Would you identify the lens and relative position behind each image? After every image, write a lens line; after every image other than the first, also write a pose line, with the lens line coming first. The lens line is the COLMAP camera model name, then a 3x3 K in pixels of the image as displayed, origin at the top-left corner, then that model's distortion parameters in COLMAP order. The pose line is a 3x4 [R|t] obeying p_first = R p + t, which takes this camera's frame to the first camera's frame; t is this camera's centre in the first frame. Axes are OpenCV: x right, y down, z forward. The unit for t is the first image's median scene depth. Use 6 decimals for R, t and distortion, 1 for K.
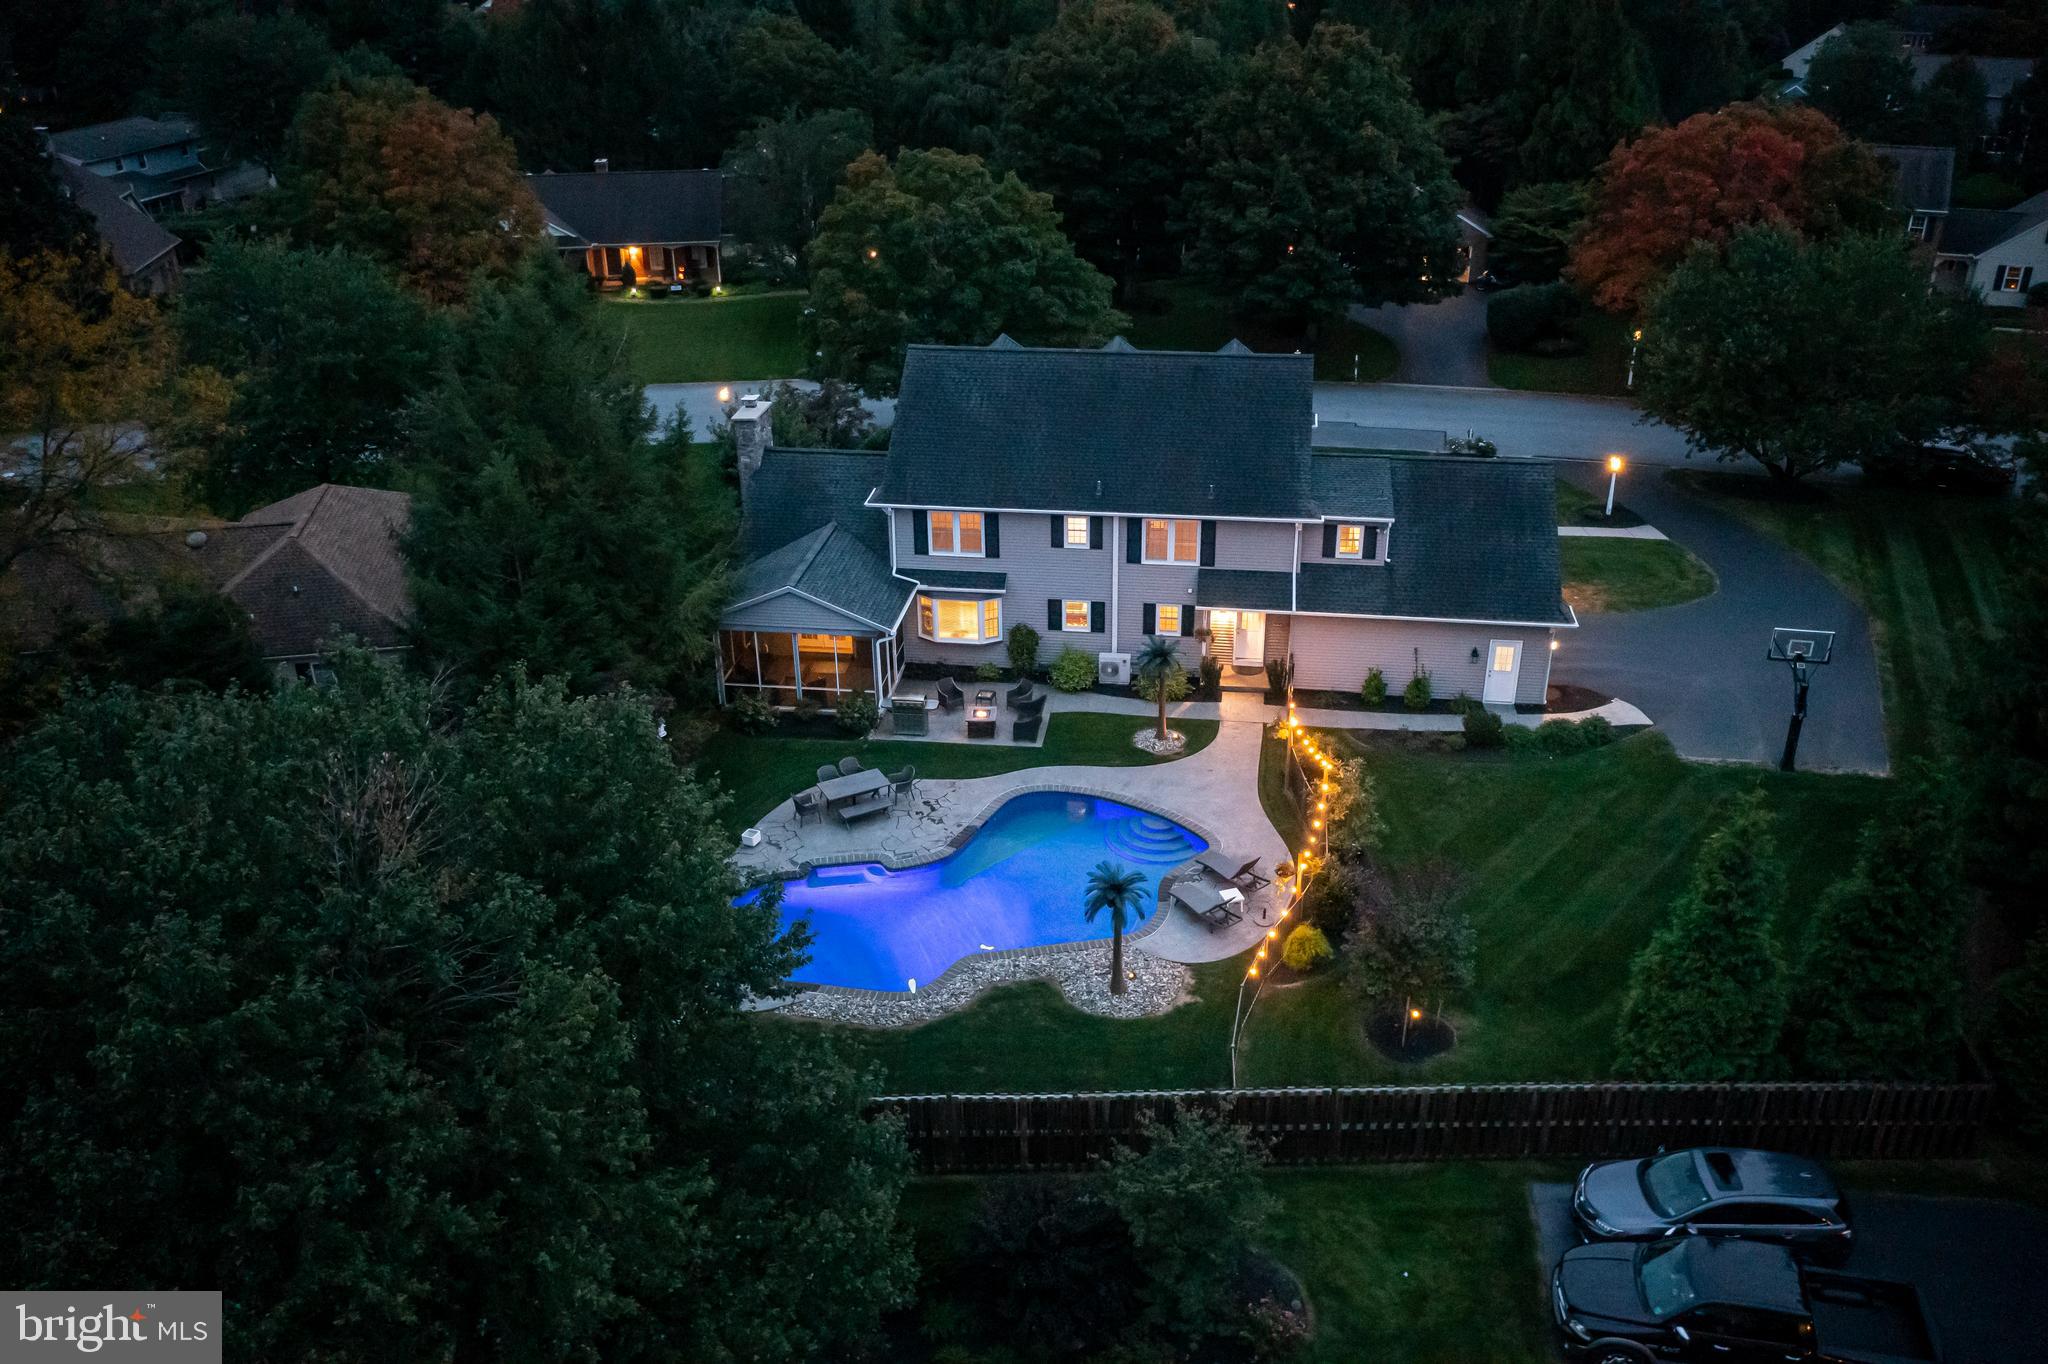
lens RADIAL K [[1626.8, 0, 1023.9], [0, 1626.8, 666.2], [0, 0, 1]] dist [-0.009308, 0.007881]
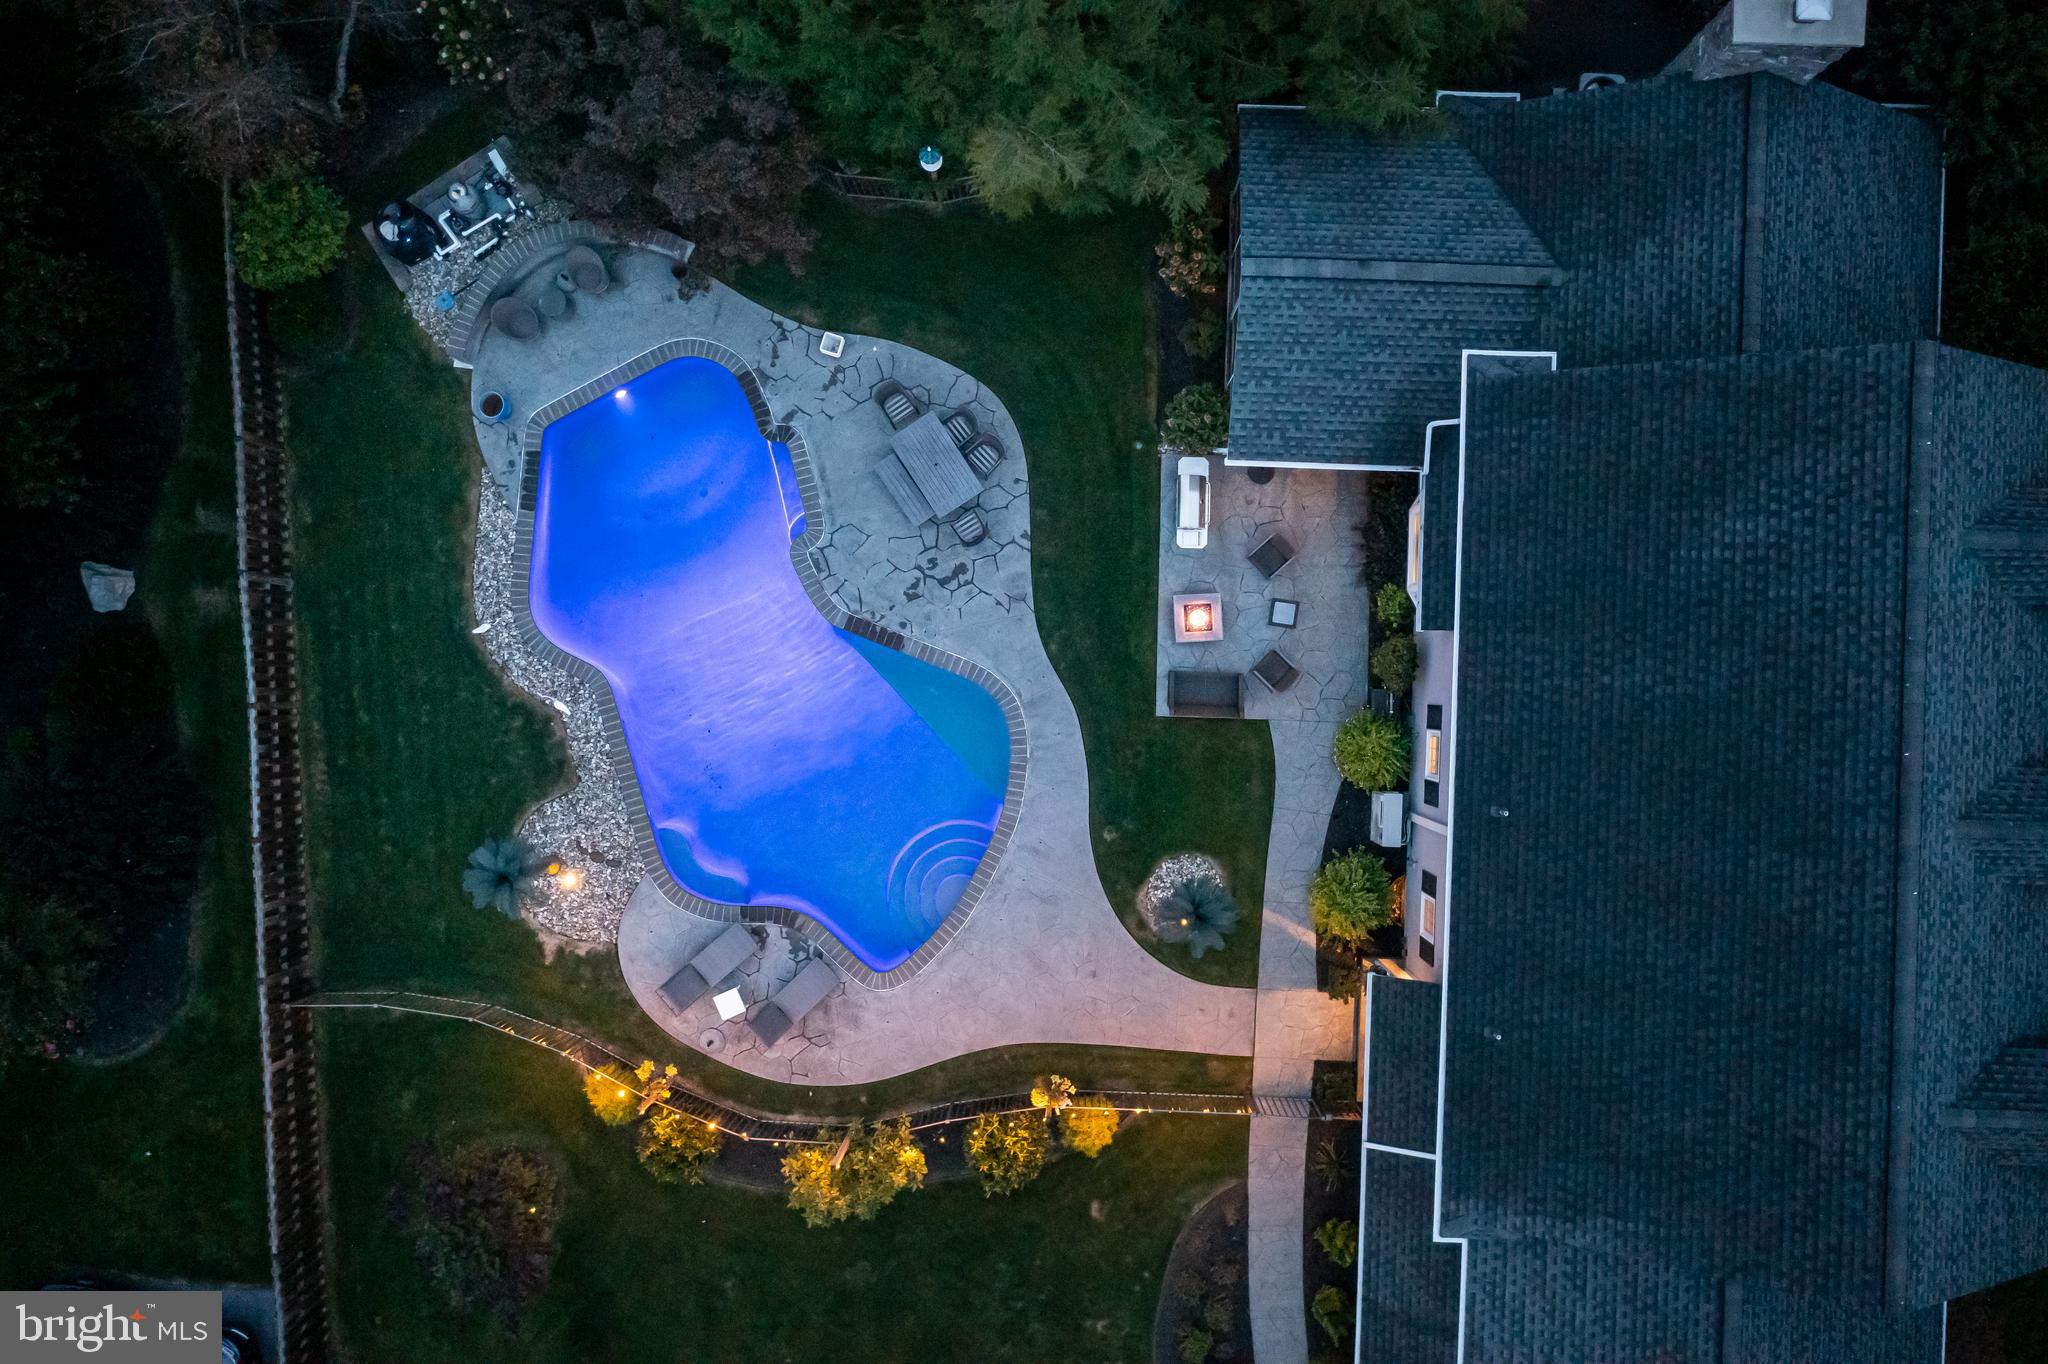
lens RADIAL K [[1624.7, 0, 1022.6], [0, 1624.7, 664.3], [0, 0, 1]] dist [-0.011902, 0.005978]
pose [[0.105308, 0.994432, 0.003992, -0.017255], [-0.415905, 0.040397, 0.908510, -0.499214], [0.903290, -0.097333, 0.417843, 0.652856]]
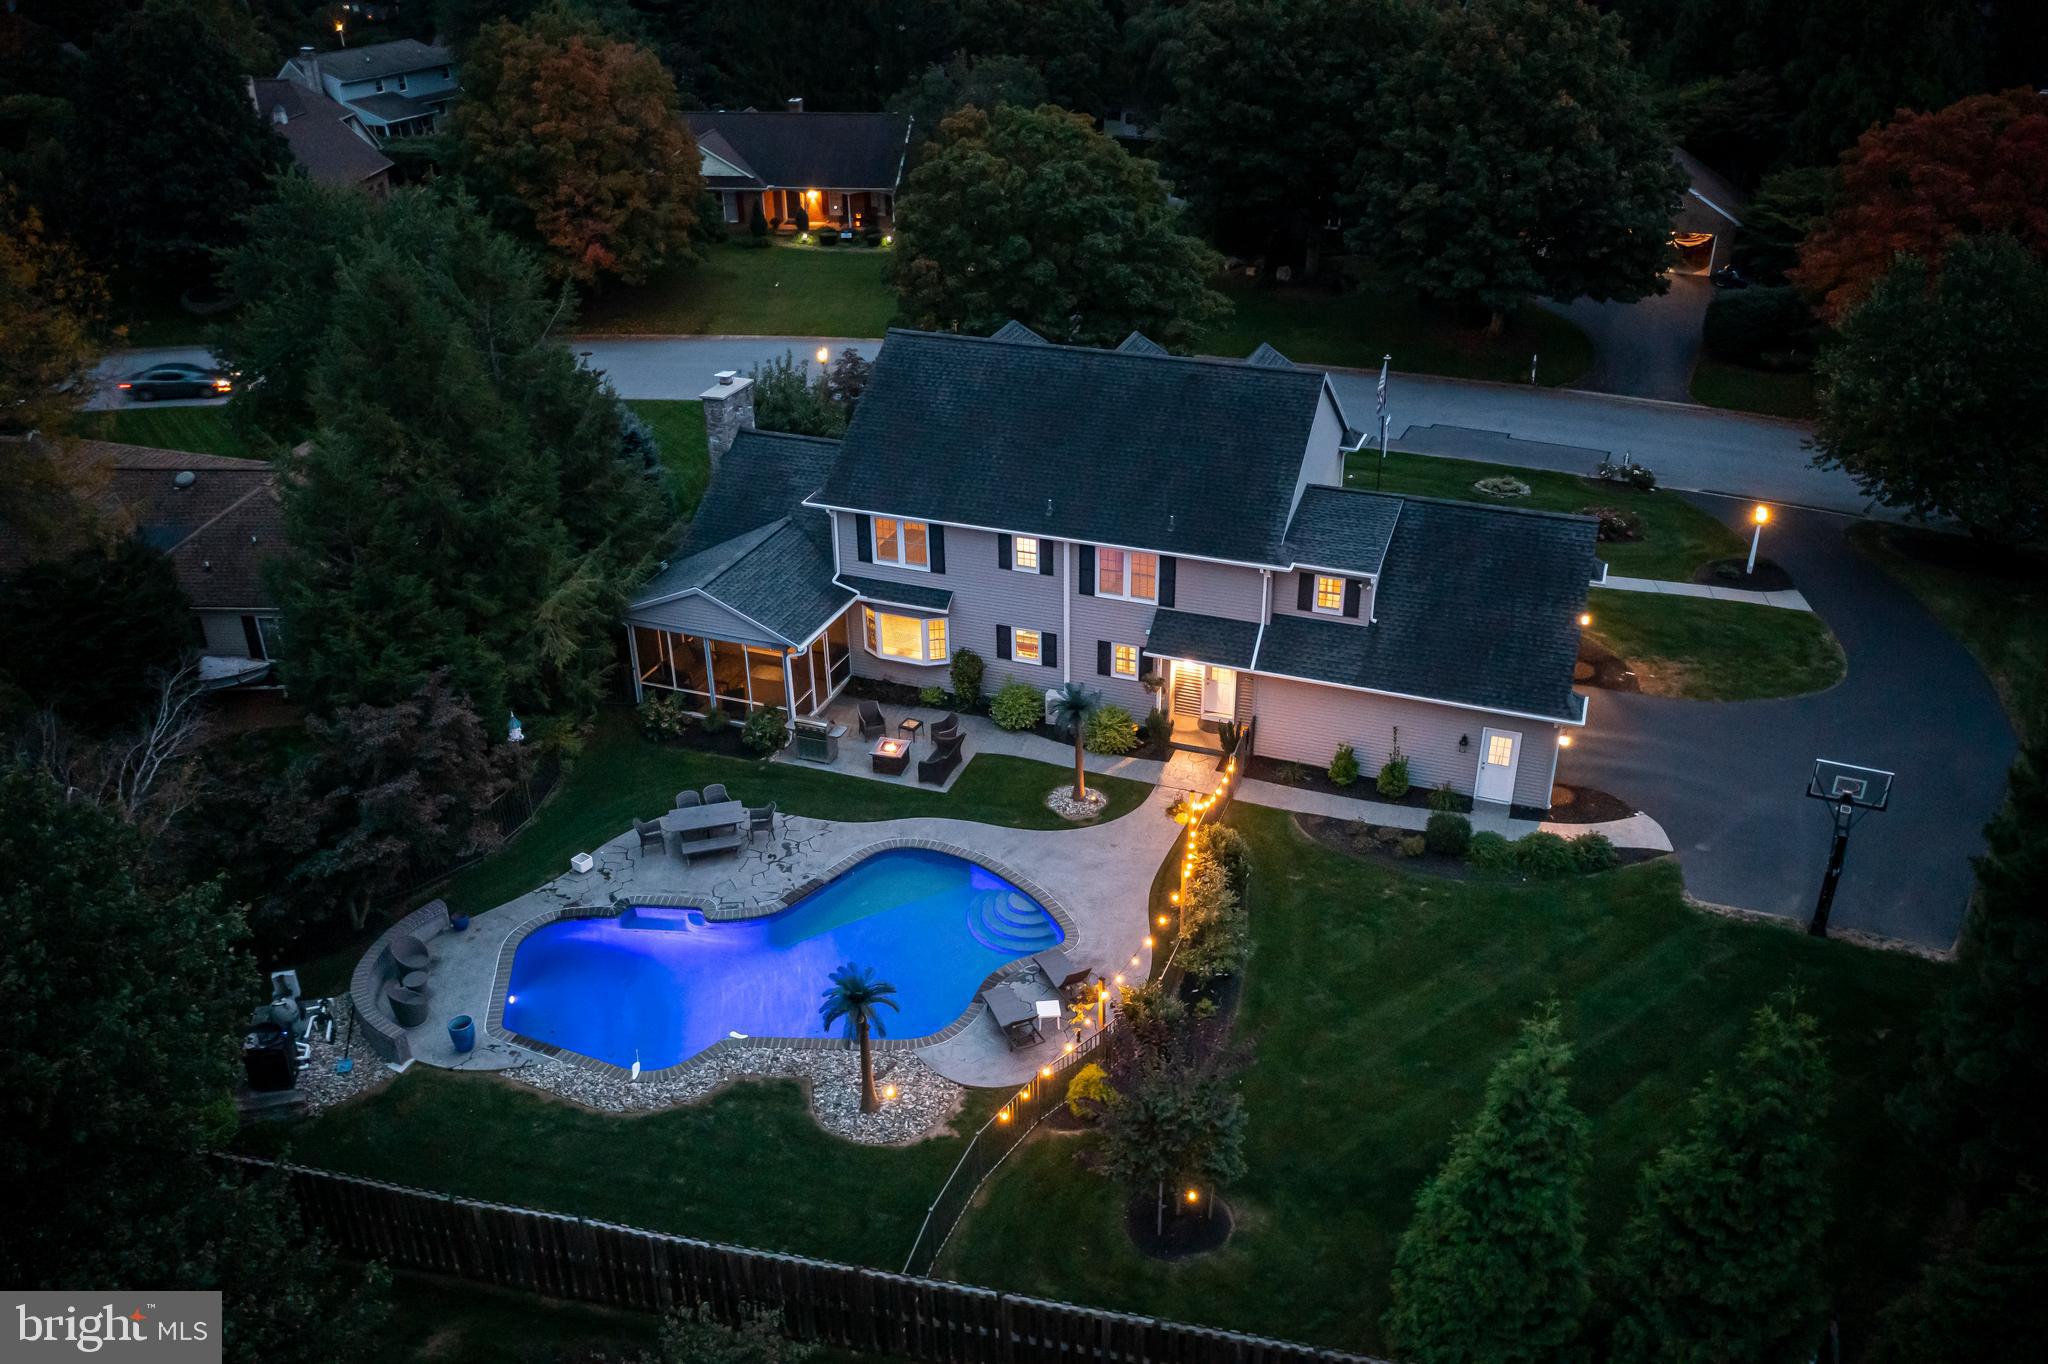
lens RADIAL K [[1624.7, 0, 1022.6], [0, 1624.7, 664.3], [0, 0, 1]] dist [-0.011902, 0.005978]
pose [[0.975655, 0.103179, -0.193525, 0.208990], [-0.096423, 0.994366, 0.044035, -0.061430], [0.196978, -0.024303, 0.980107, 0.126809]]
